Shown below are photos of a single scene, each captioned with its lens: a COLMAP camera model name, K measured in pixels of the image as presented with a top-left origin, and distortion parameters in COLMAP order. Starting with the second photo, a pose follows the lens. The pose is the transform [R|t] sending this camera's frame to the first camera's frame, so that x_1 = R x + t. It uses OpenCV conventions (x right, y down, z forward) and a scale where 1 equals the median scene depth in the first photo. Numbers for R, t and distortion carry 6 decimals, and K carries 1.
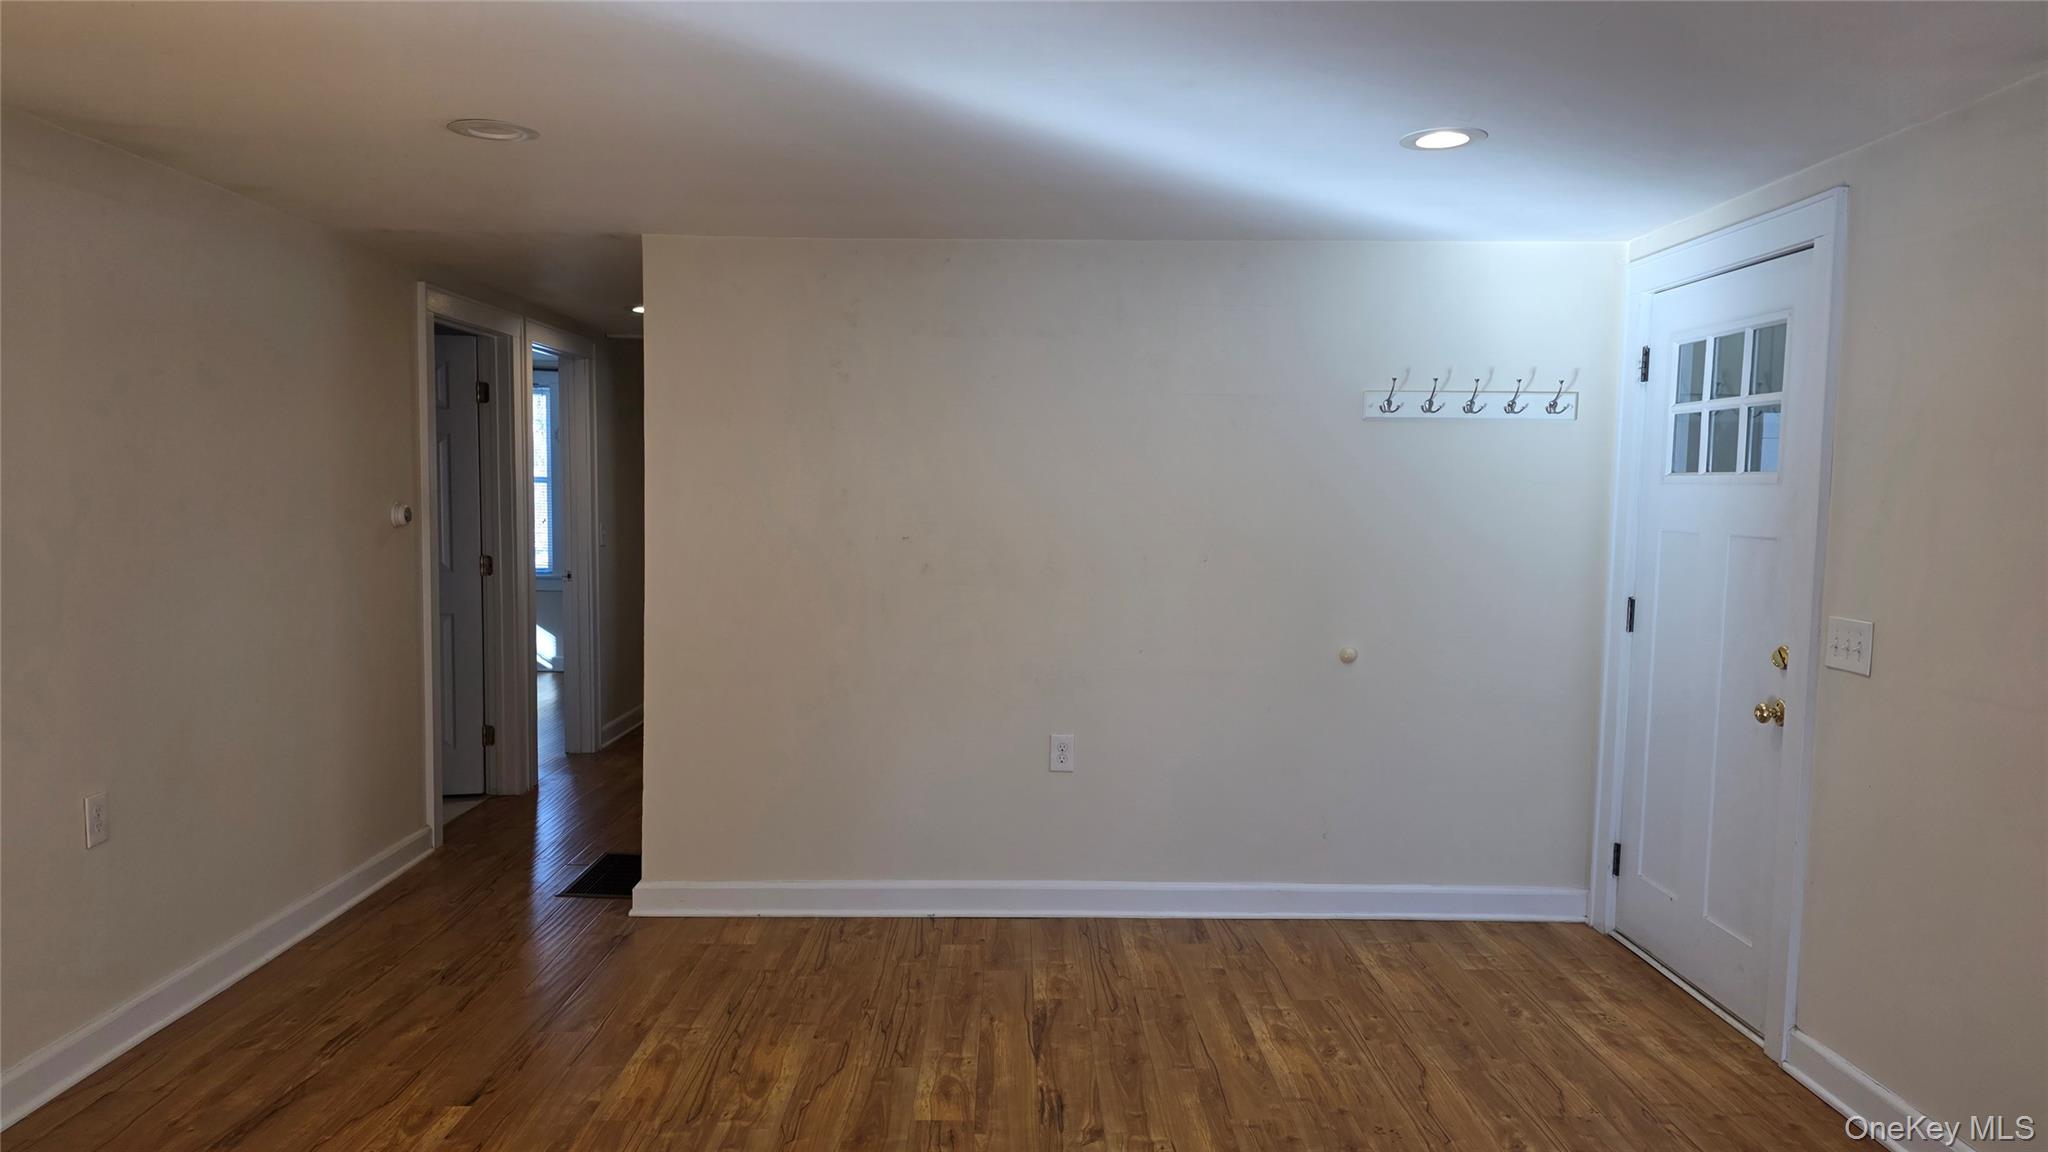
lens RADIAL K [[1366.9, 0, 1031.8], [0, 1366.9, 575.4], [0, 0, 1]] dist [0.066662, -0.054193]
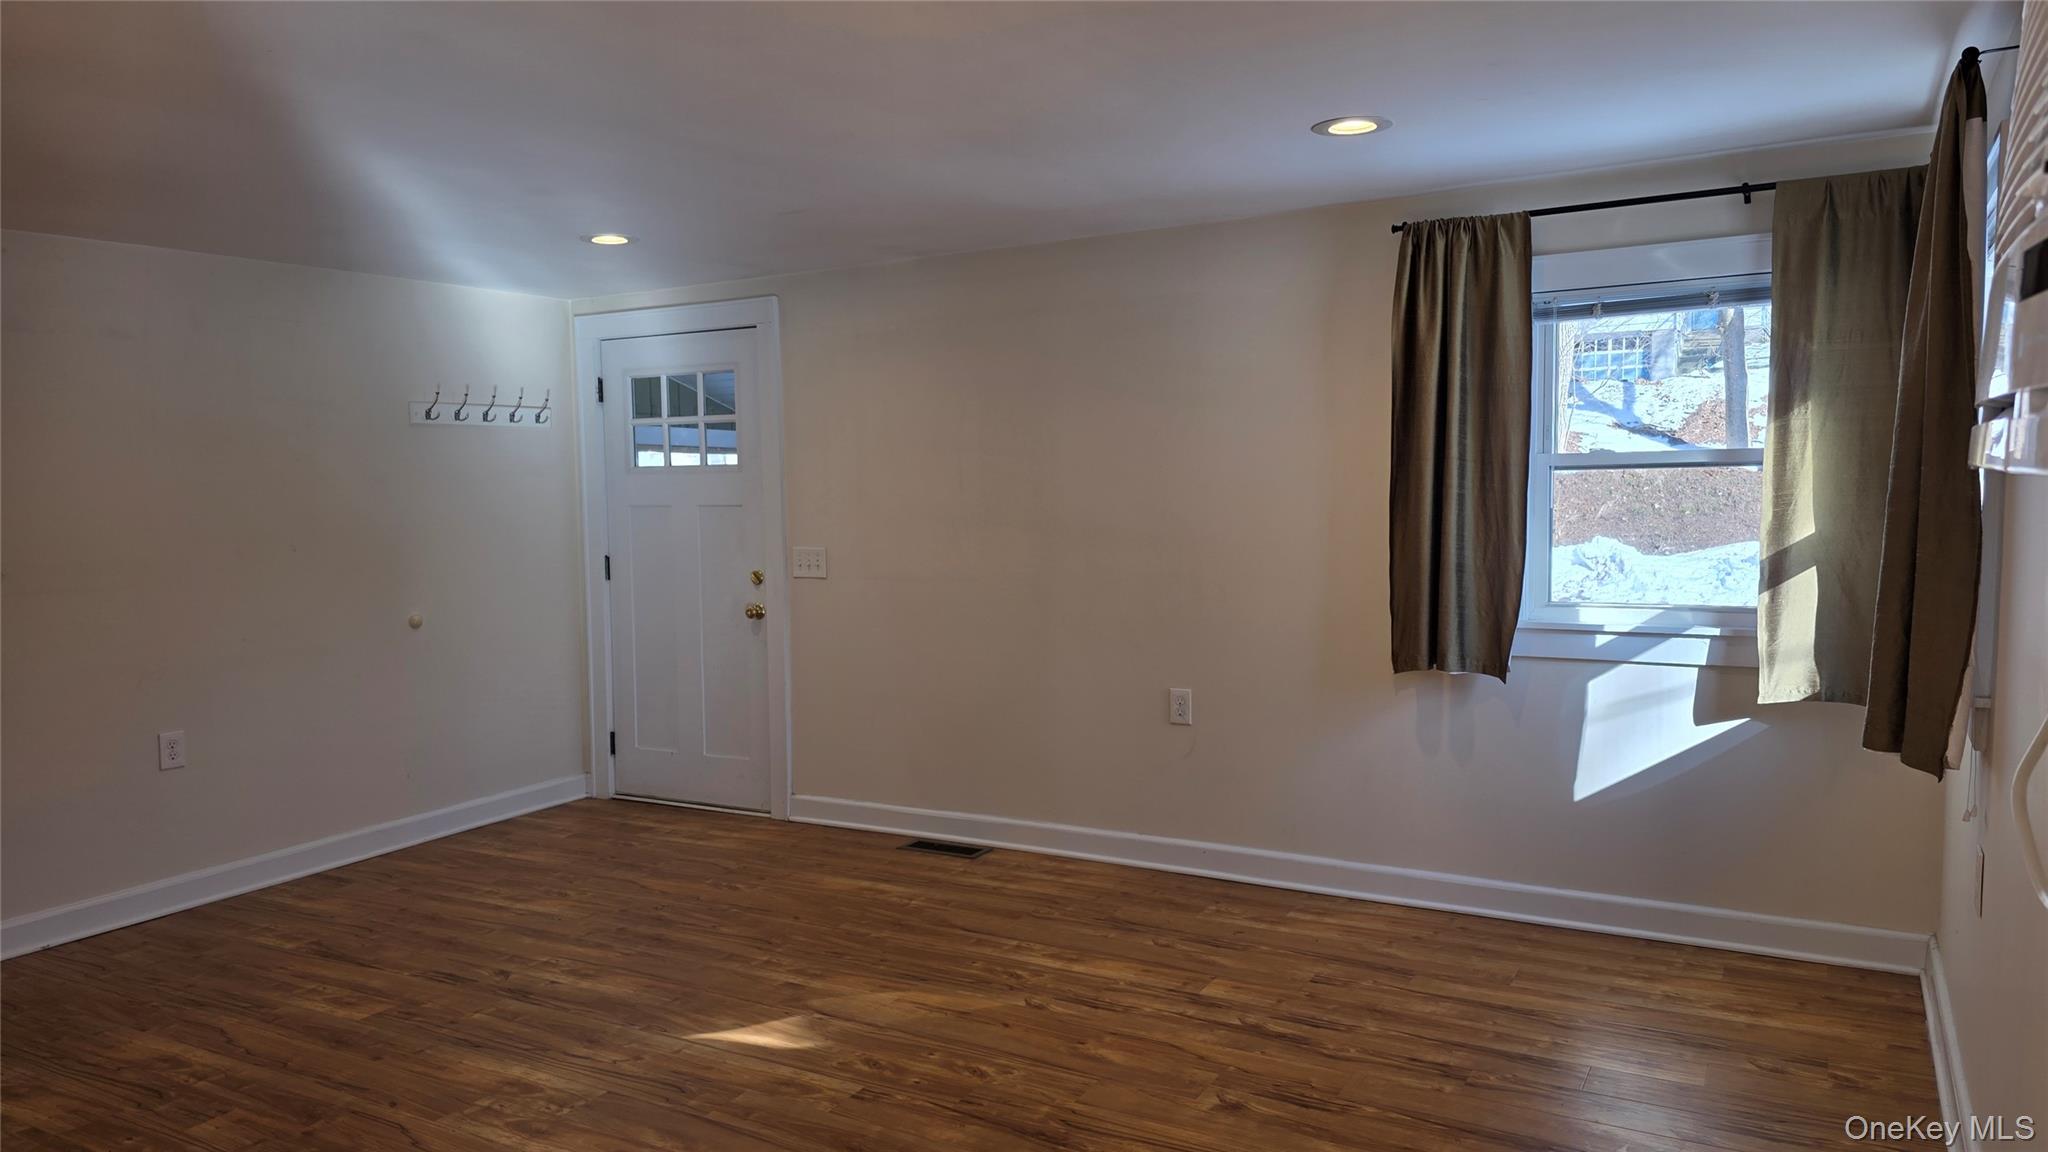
lens RADIAL K [[1366.9, 0, 1025.4], [0, 1366.9, 573.4], [0, 0, 1]] dist [0.066662, -0.054193]
pose [[0.511217, -0.082450, 0.855487, -0.624755], [0.083559, 0.995440, 0.046006, 0.006005], [-0.855380, 0.047964, 0.515776, -0.095154]]
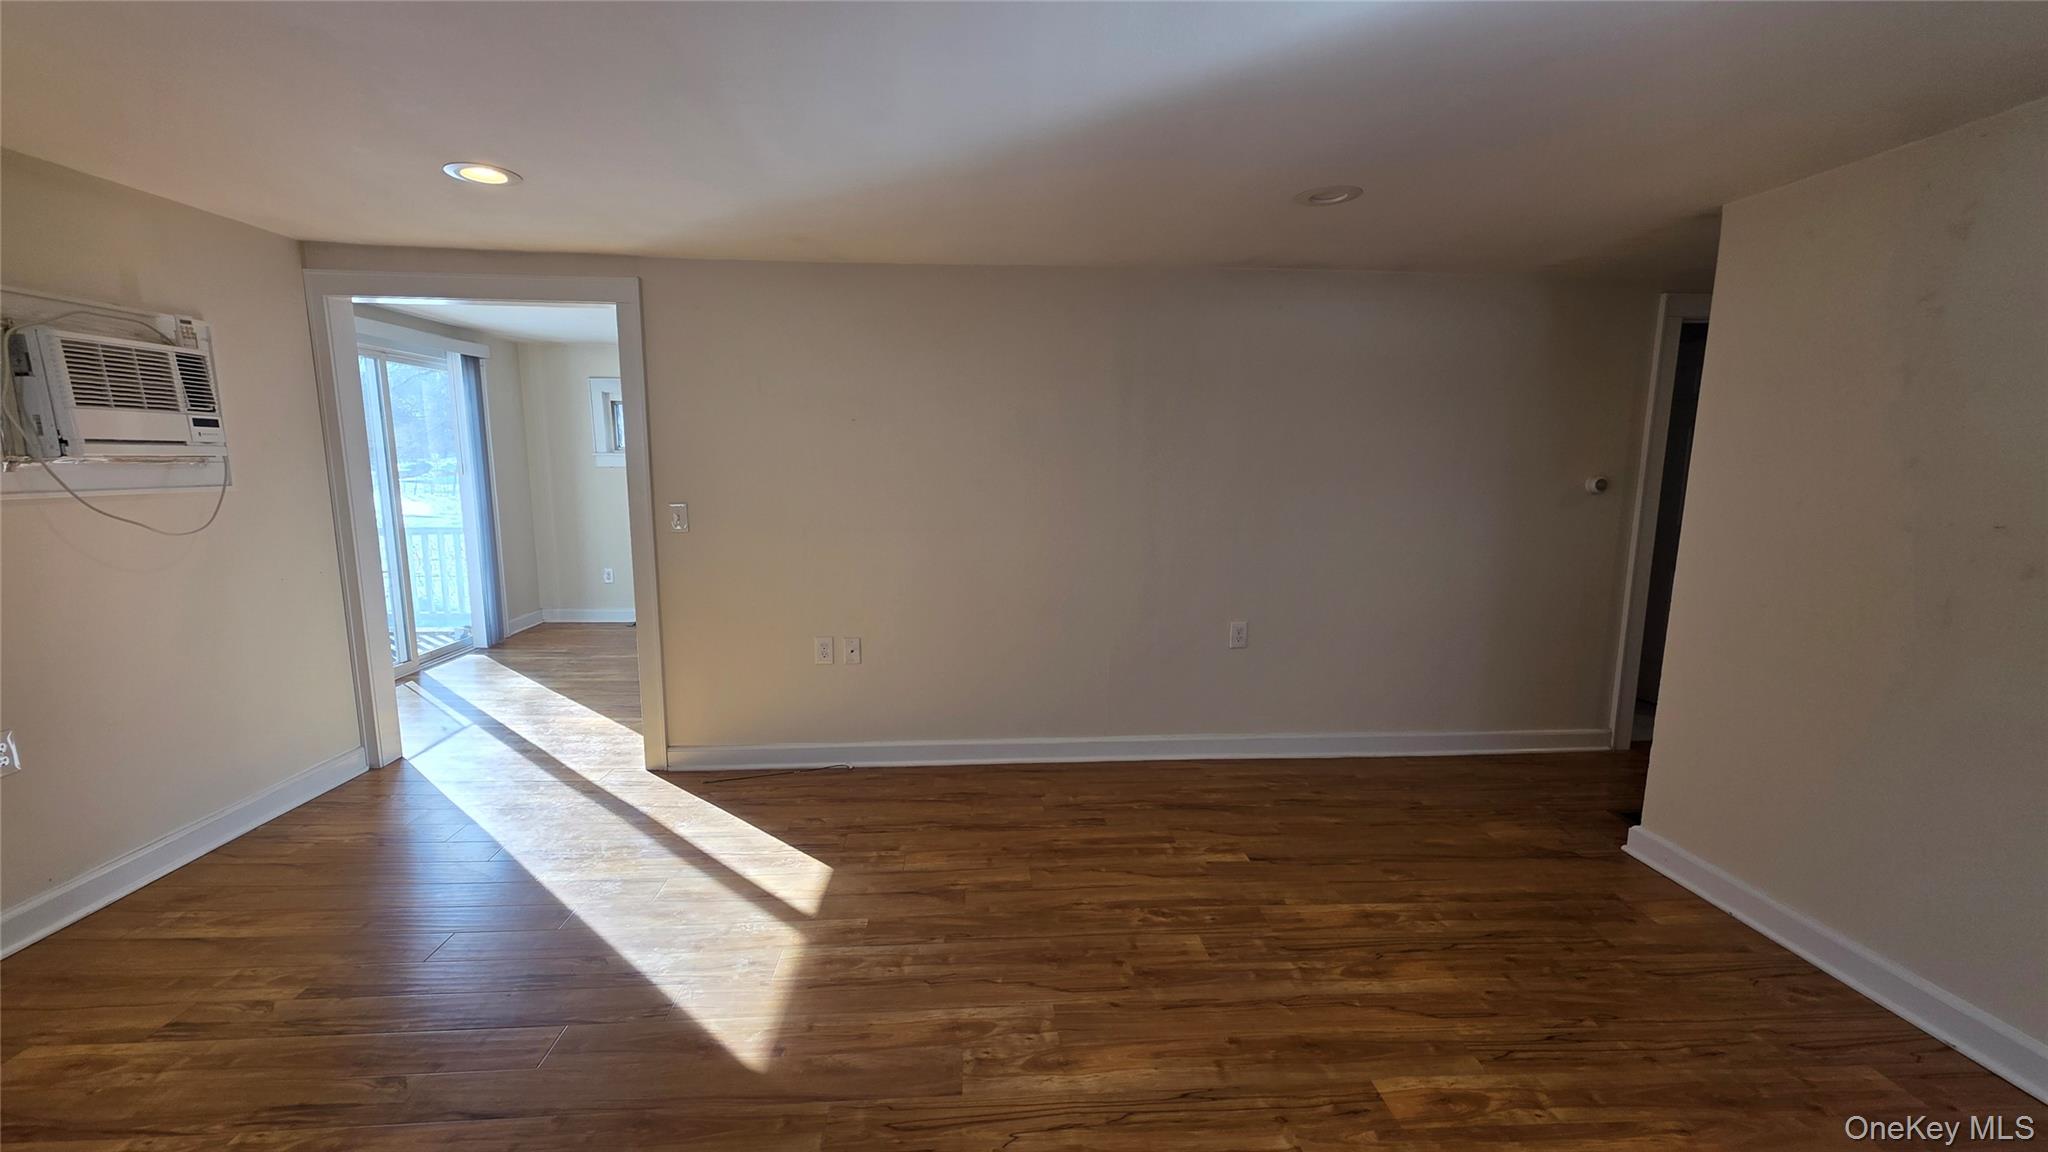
lens RADIAL K [[810.1, 0, 1020.1], [0, 810.1, 572.0], [0, 0, 1]] dist [0.005137, 0.000519]
pose [[0.052026, 0.130109, -0.990134, 0.358199], [-0.071324, 0.989429, 0.126269, -0.026613], [0.996095, 0.064052, 0.060756, 0.547238]]
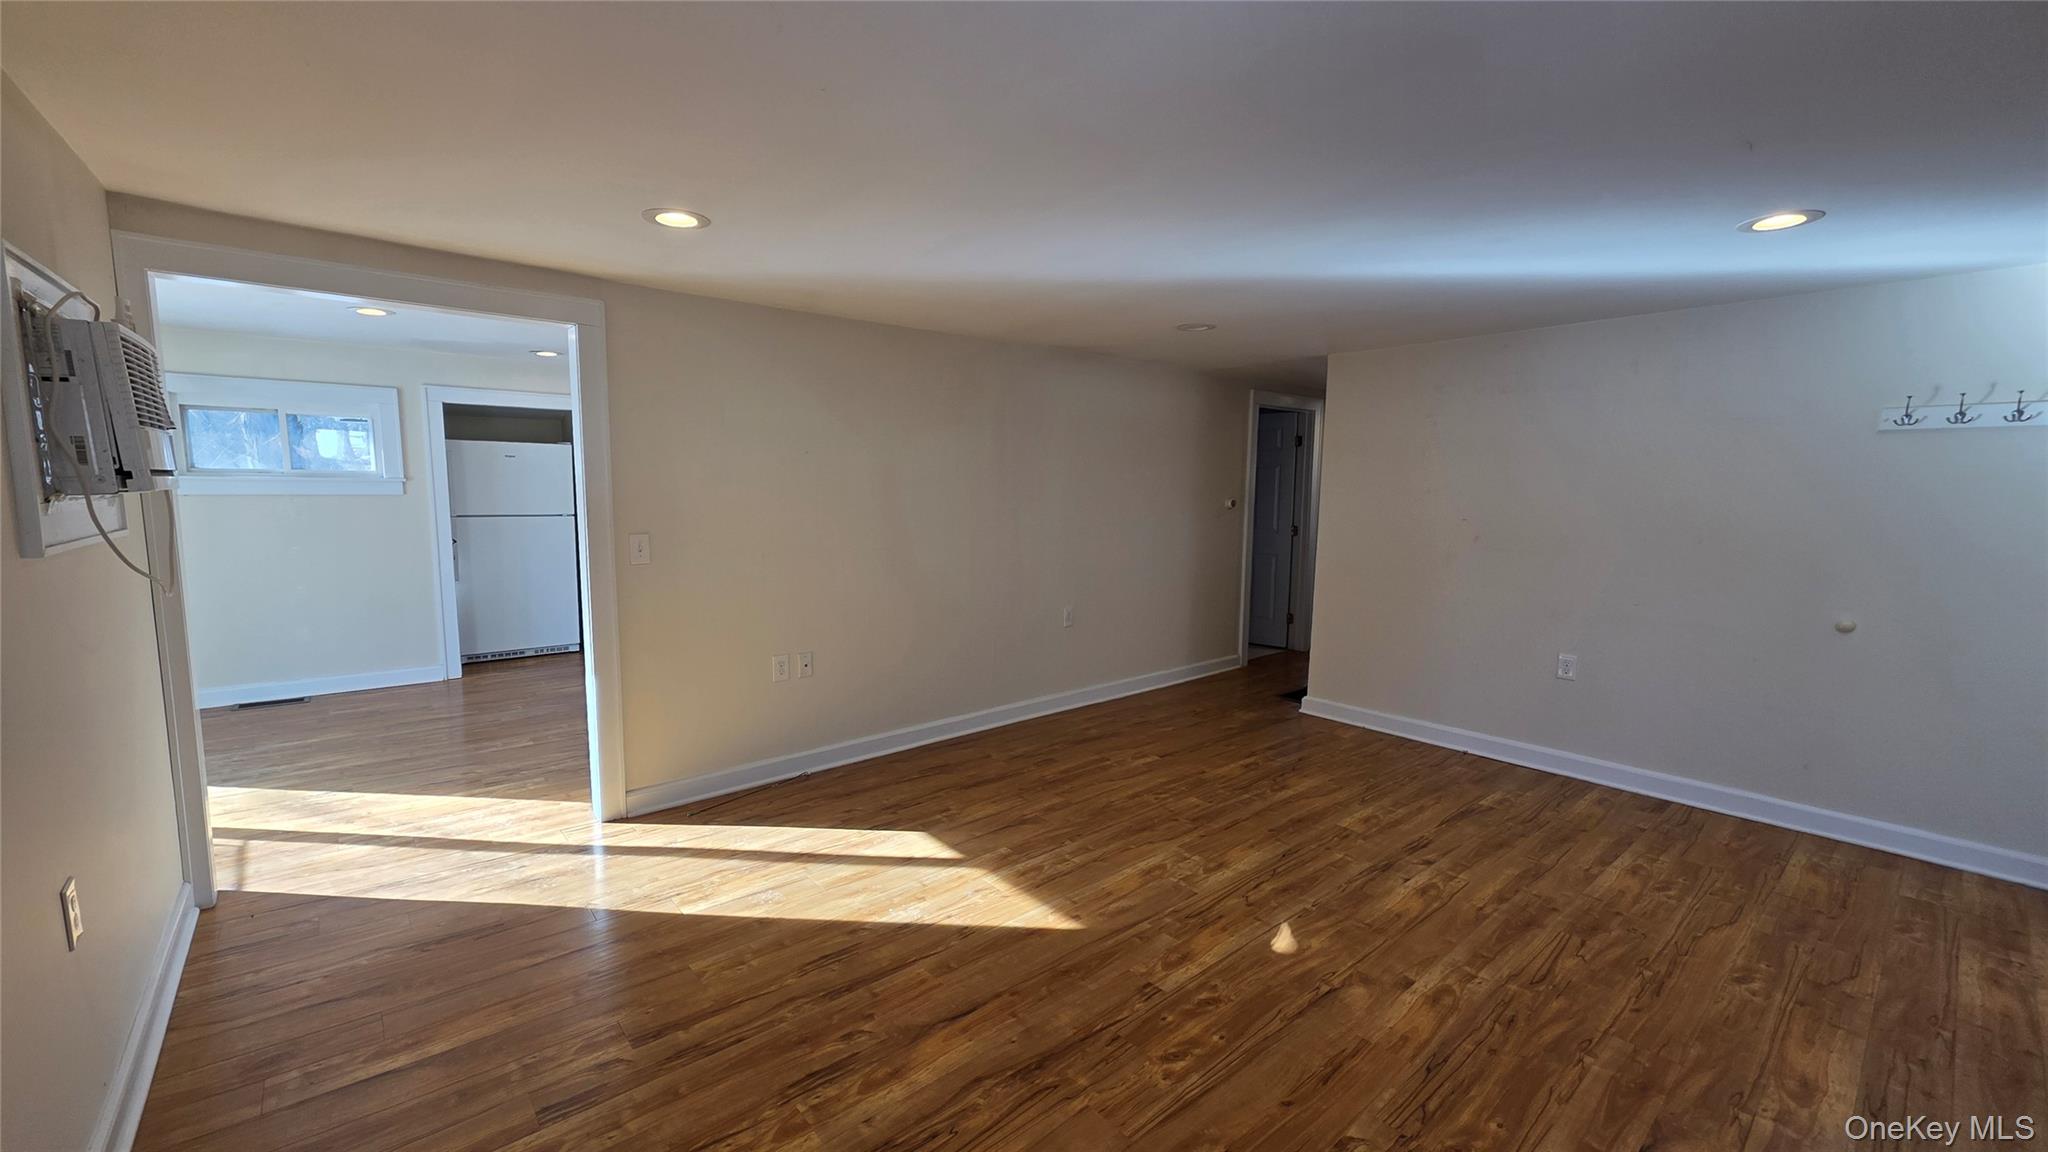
lens RADIAL K [[810.1, 0, 1022.7], [0, 810.1, 568.1], [0, 0, 1]] dist [0.005137, 0.000519]
pose [[0.640673, 0.073882, -0.764251, 0.371277], [-0.052387, 0.997246, 0.052490, 0.007907], [0.766025, 0.006408, 0.642779, -0.035055]]
